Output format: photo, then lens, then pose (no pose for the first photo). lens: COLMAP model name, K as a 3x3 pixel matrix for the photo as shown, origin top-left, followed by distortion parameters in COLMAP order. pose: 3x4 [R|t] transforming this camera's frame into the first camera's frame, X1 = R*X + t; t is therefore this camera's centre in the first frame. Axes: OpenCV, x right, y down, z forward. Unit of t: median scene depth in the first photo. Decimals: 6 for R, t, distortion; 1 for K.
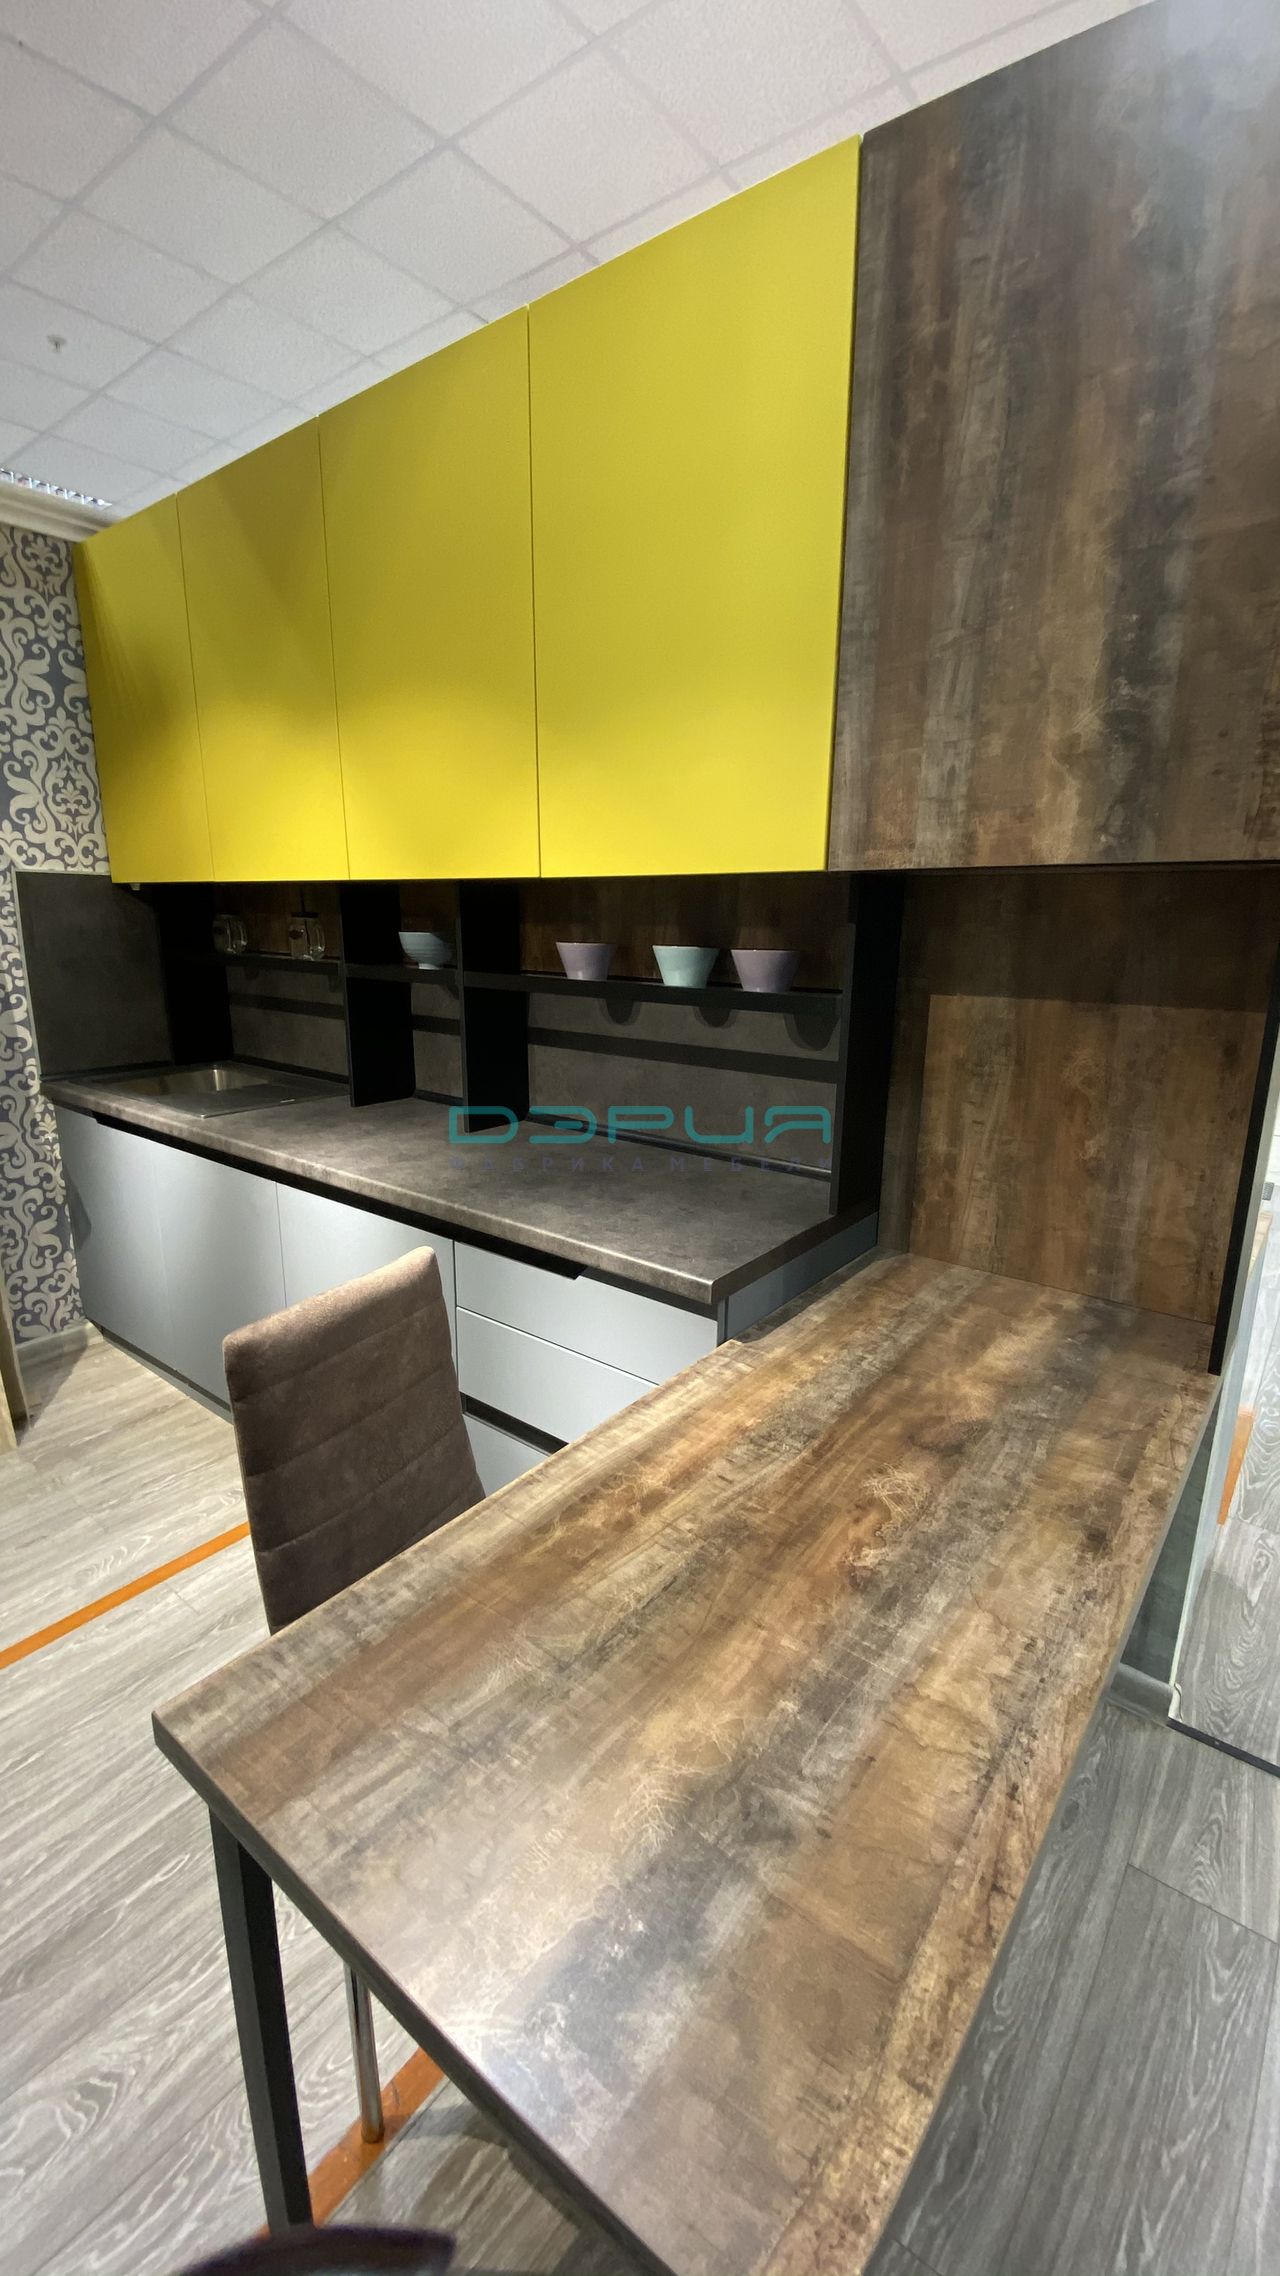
lens RADIAL K [[927.8, 0, 637.0], [0, 927.8, 1135.8], [0, 0, 1]] dist [0.026087, -0.023045]
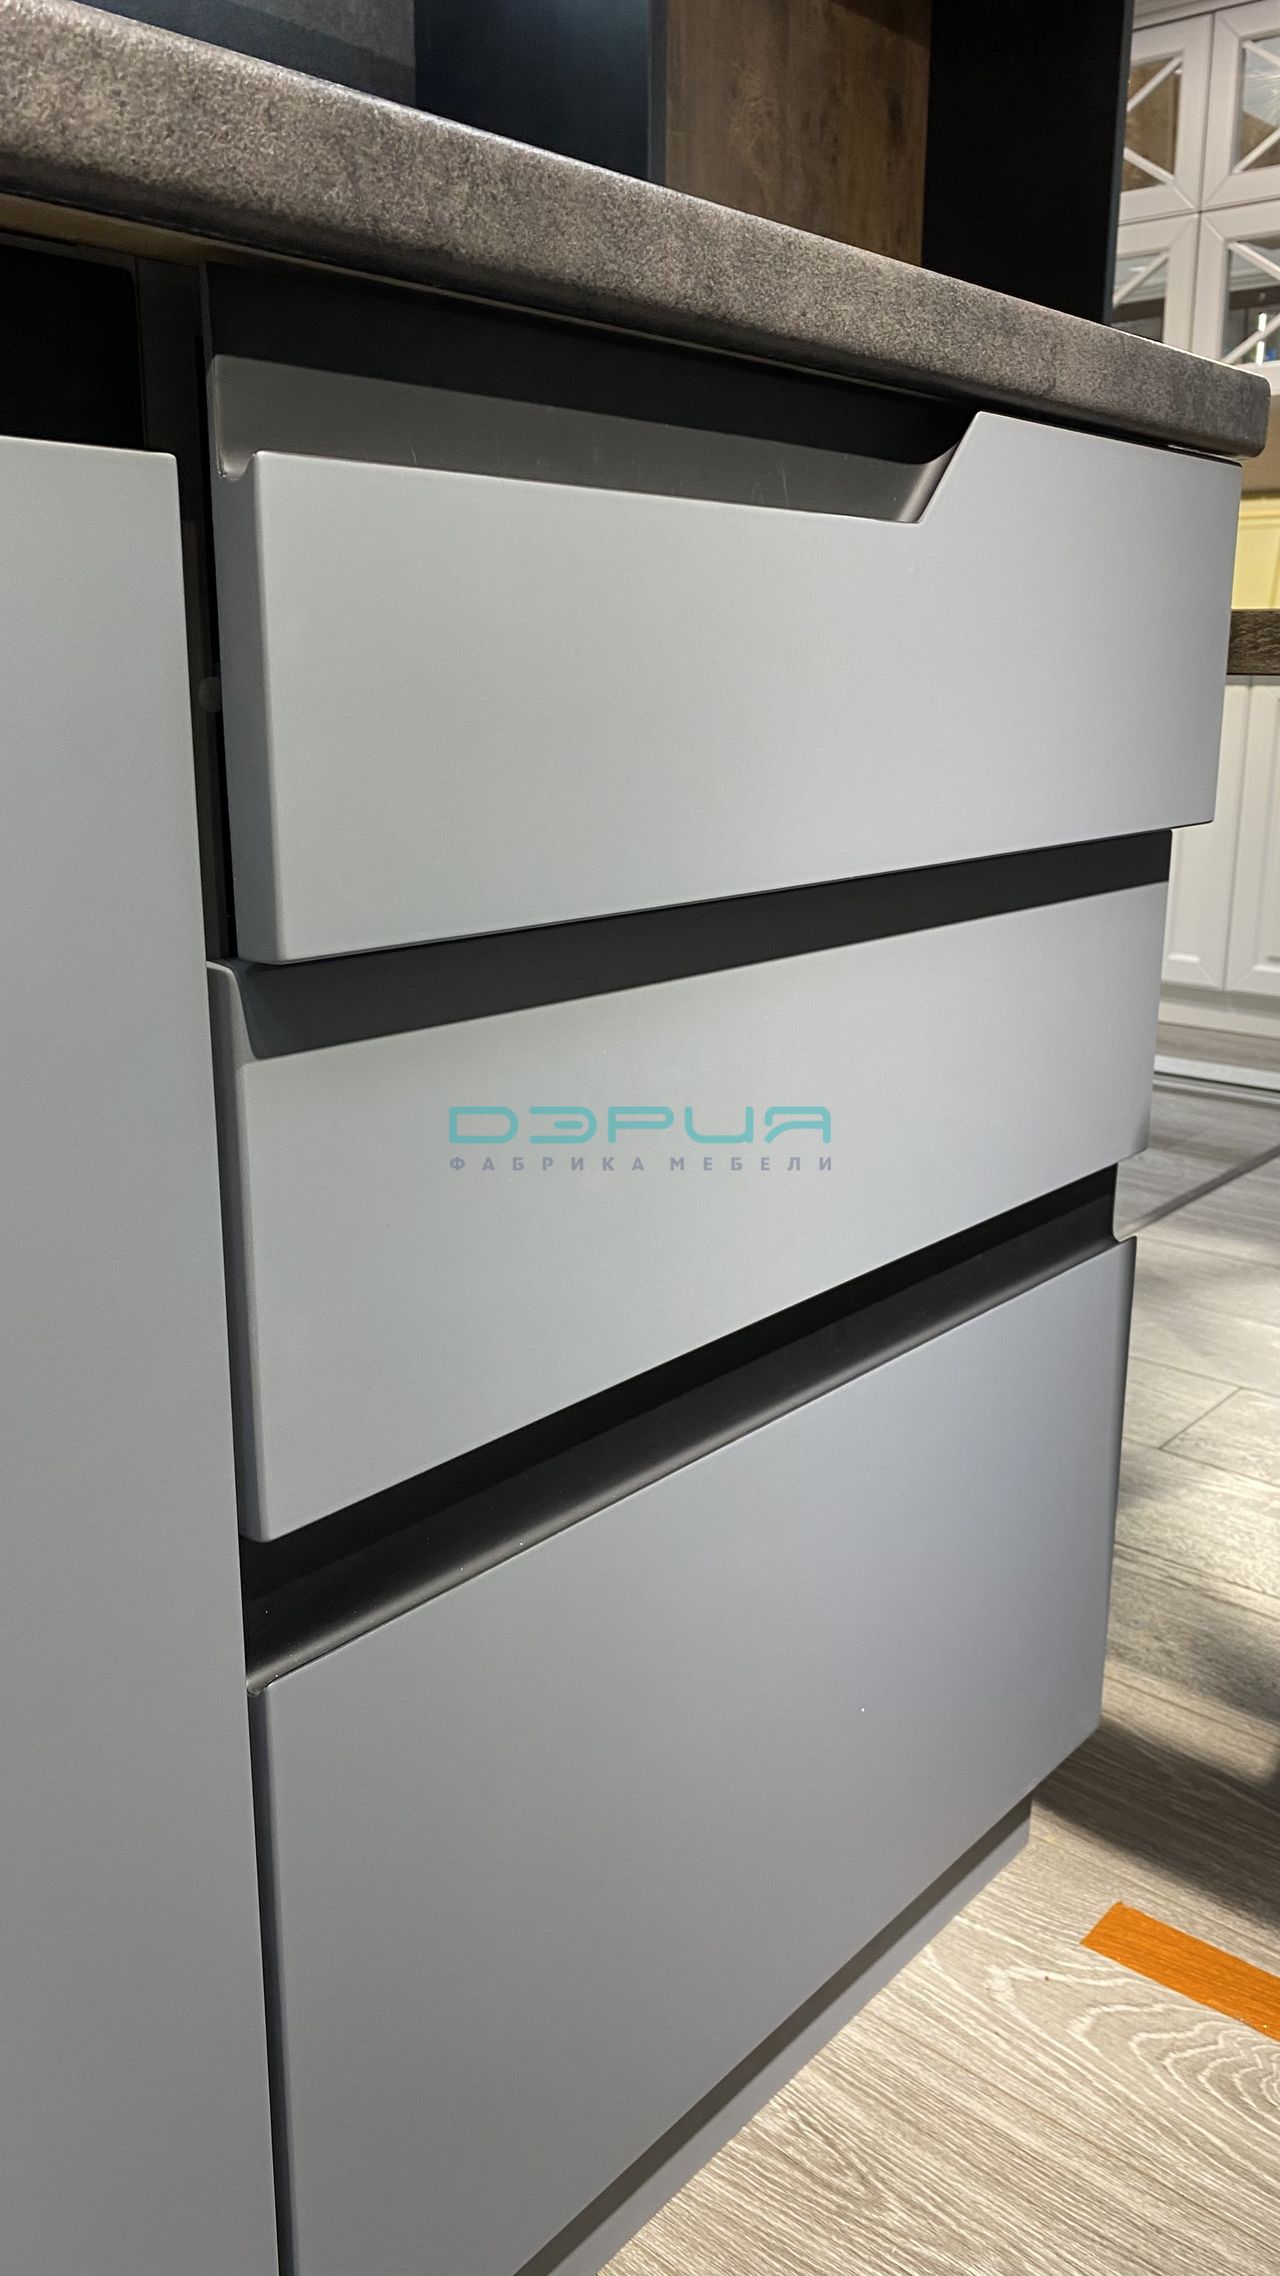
lens RADIAL K [[1760.9, 0, 640.0], [0, 1760.9, 1138.0], [0, 0, 1]] dist [-0.002569, -0.001425]
pose [[0.046918, -0.264768, 0.963170, -0.470109], [0.232712, 0.940598, 0.247227, 0.161131], [-0.971413, 0.212542, 0.105746, 0.941943]]
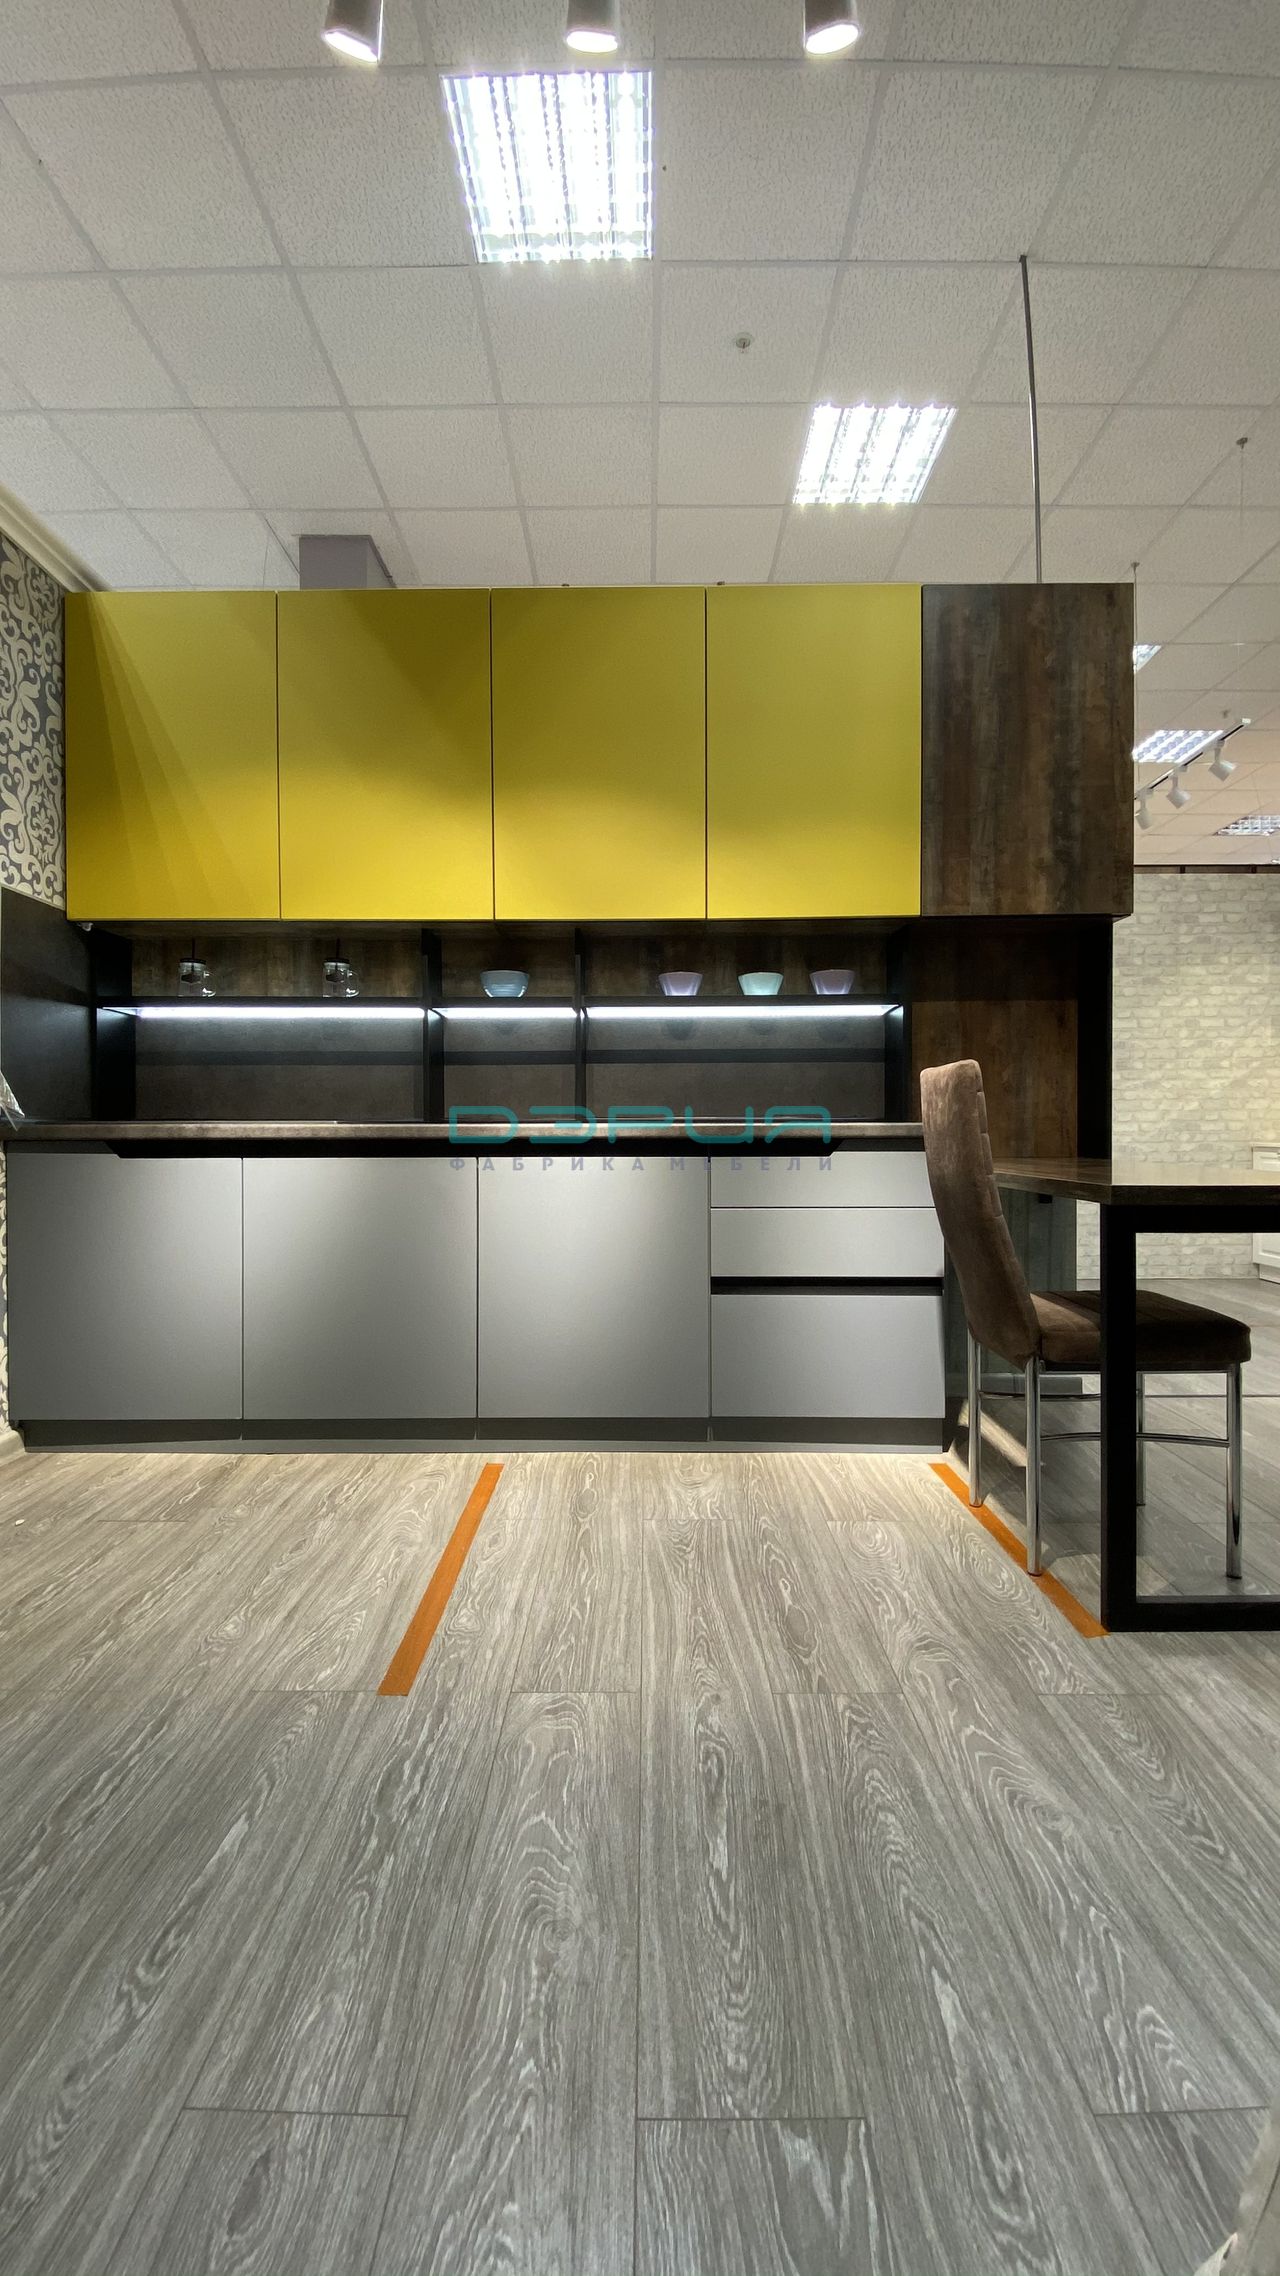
lens RADIAL K [[927.8, 0, 637.0], [0, 927.8, 1135.8], [0, 0, 1]] dist [0.026087, -0.023045]
pose [[0.792076, -0.018088, 0.610154, -1.124448], [0.153935, 0.973175, -0.170983, 0.301172], [-0.590694, 0.229356, 0.773613, 0.002285]]
